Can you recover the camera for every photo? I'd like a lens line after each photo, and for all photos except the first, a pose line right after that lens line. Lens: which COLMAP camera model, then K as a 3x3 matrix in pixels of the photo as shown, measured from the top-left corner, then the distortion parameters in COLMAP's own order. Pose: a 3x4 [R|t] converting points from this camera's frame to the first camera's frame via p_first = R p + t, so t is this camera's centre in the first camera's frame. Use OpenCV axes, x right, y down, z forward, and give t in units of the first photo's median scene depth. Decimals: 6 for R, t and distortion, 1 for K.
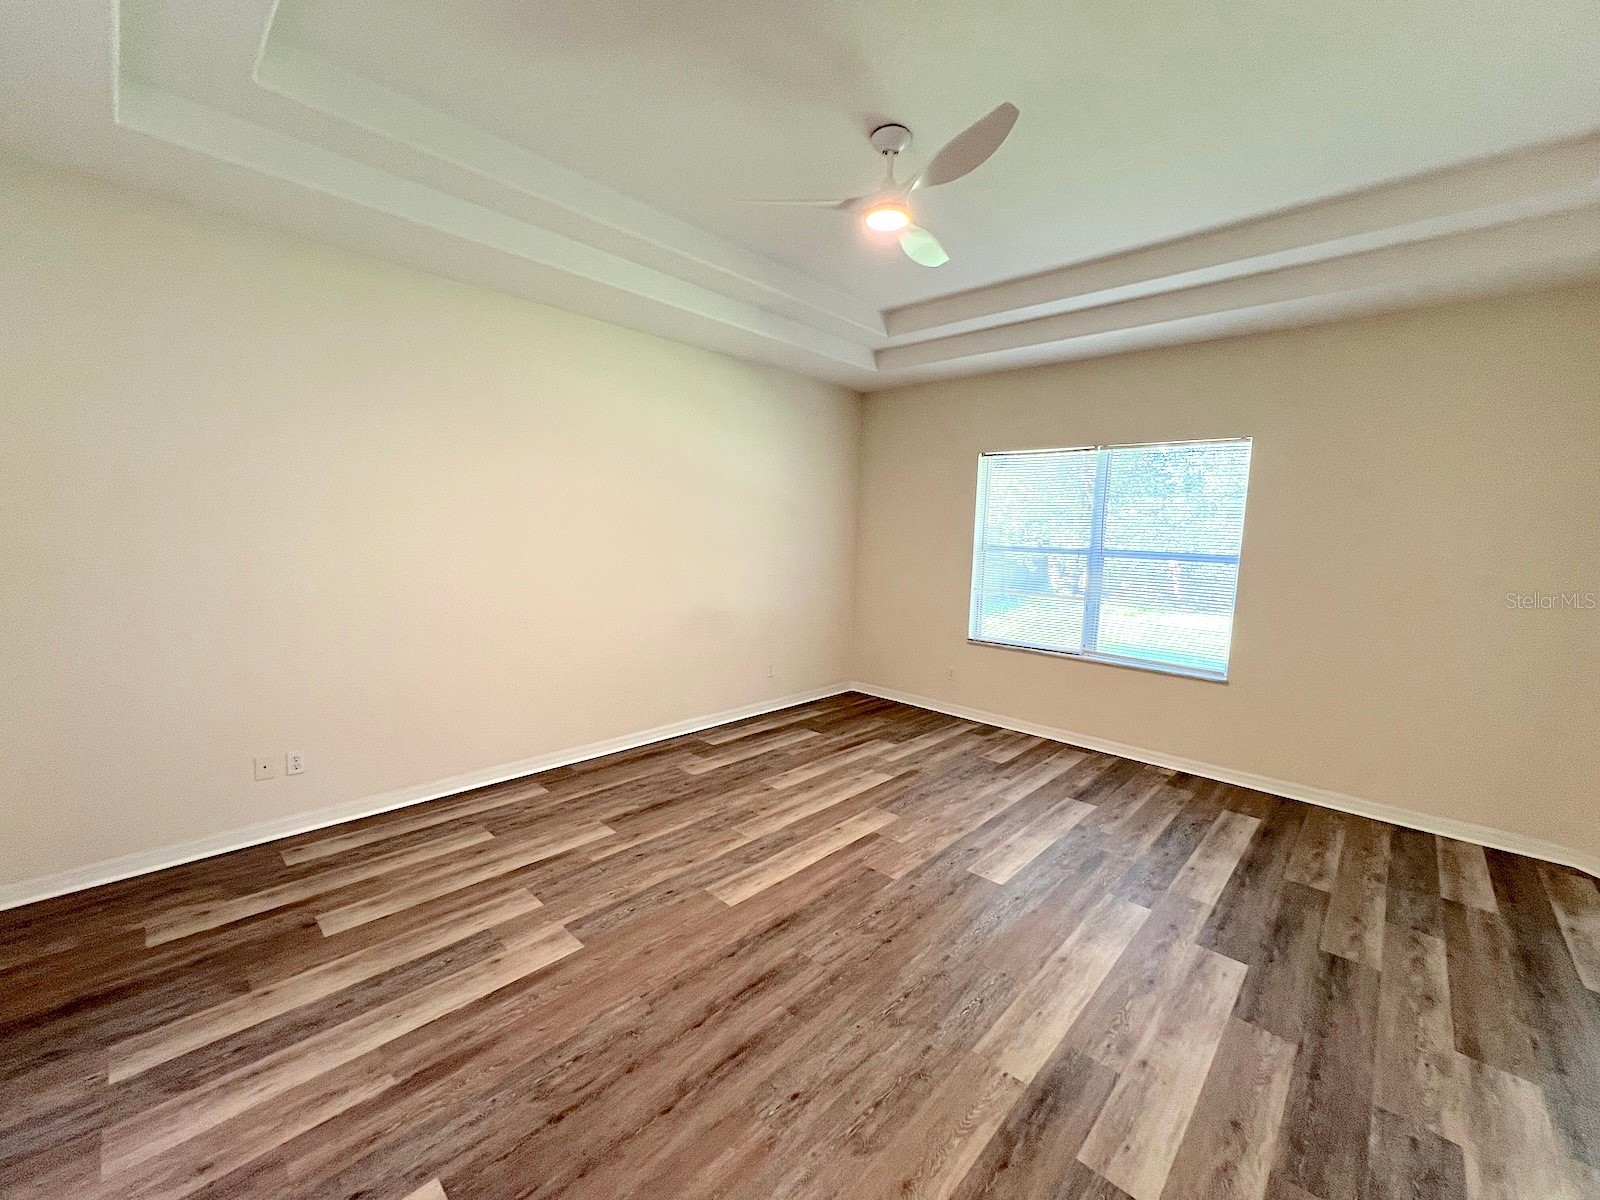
lens RADIAL K [[643.7, 0, 796.3], [0, 643.7, 606.6], [0, 0, 1]] dist [-0.004876, 0.001287]
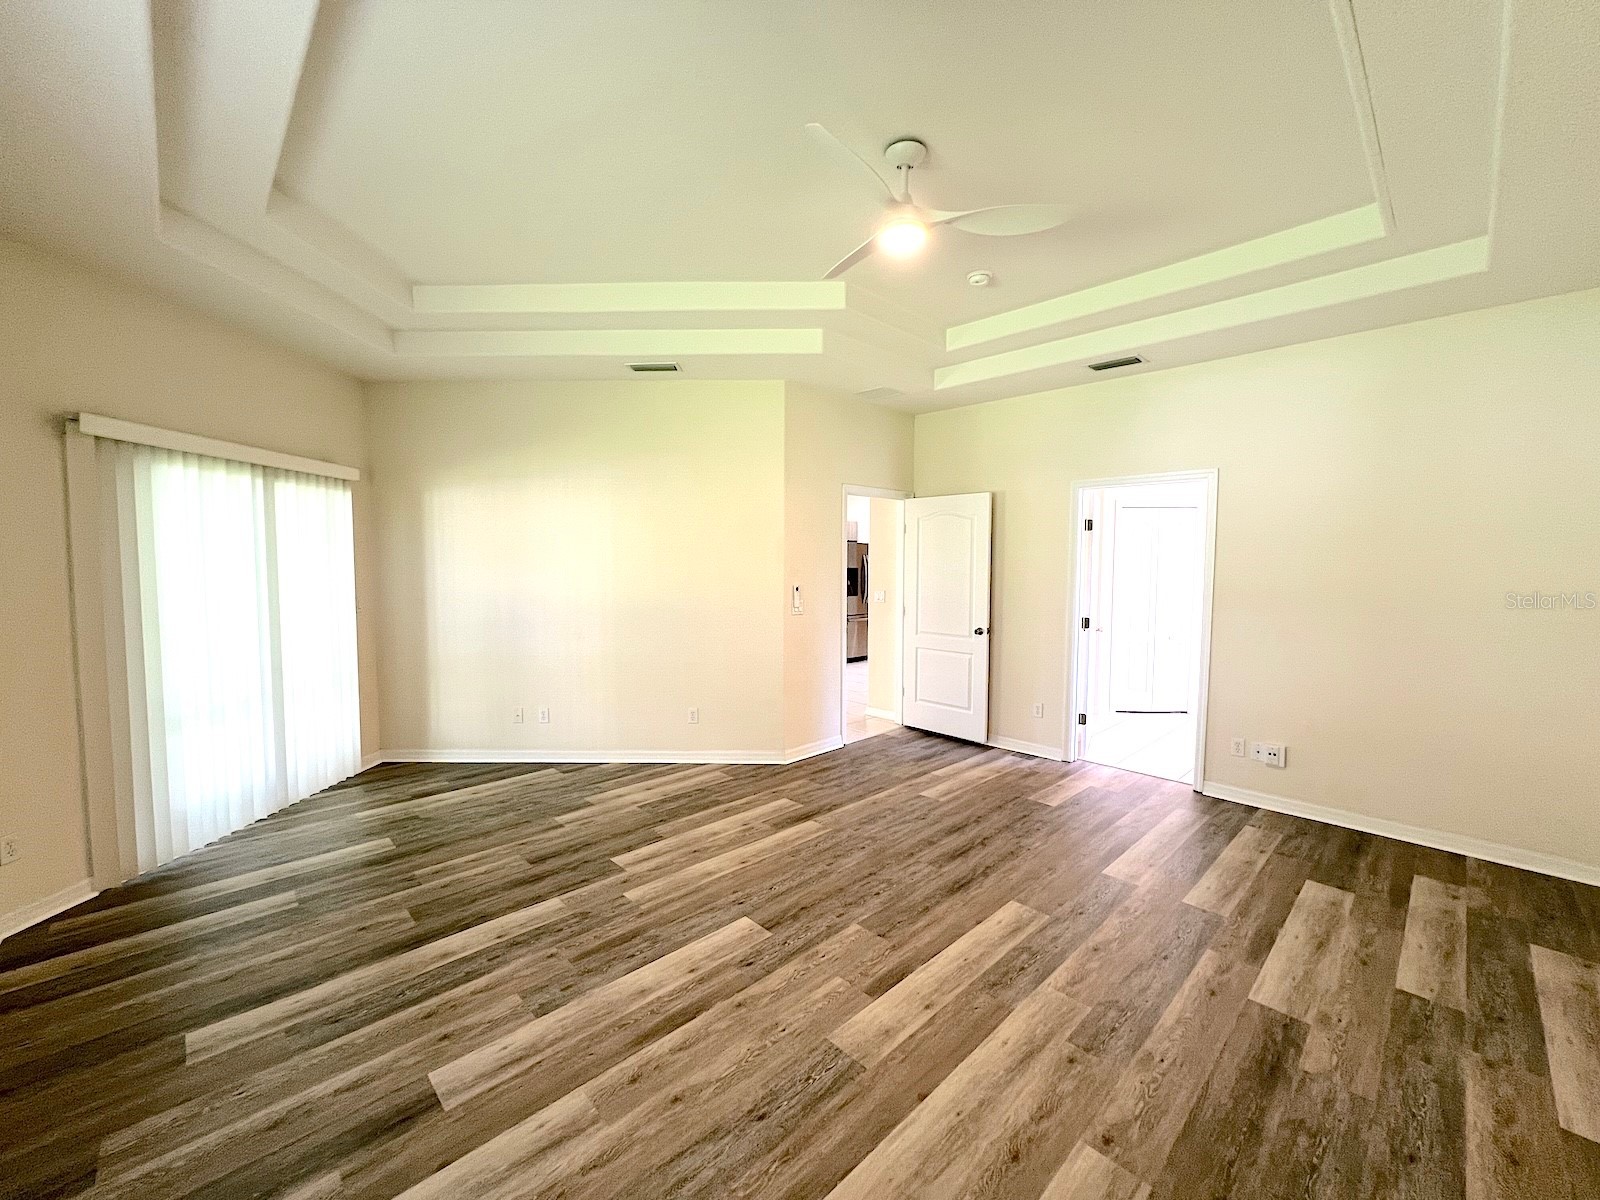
lens RADIAL K [[643.7, 0, 800.9], [0, 643.7, 597.1], [0, 0, 1]] dist [-0.004876, 0.001287]
pose [[-0.998709, -0.035678, 0.036164, 0.219201], [-0.028617, 0.983289, 0.179789, -0.210464], [-0.041975, 0.178521, -0.983040, 1.854609]]
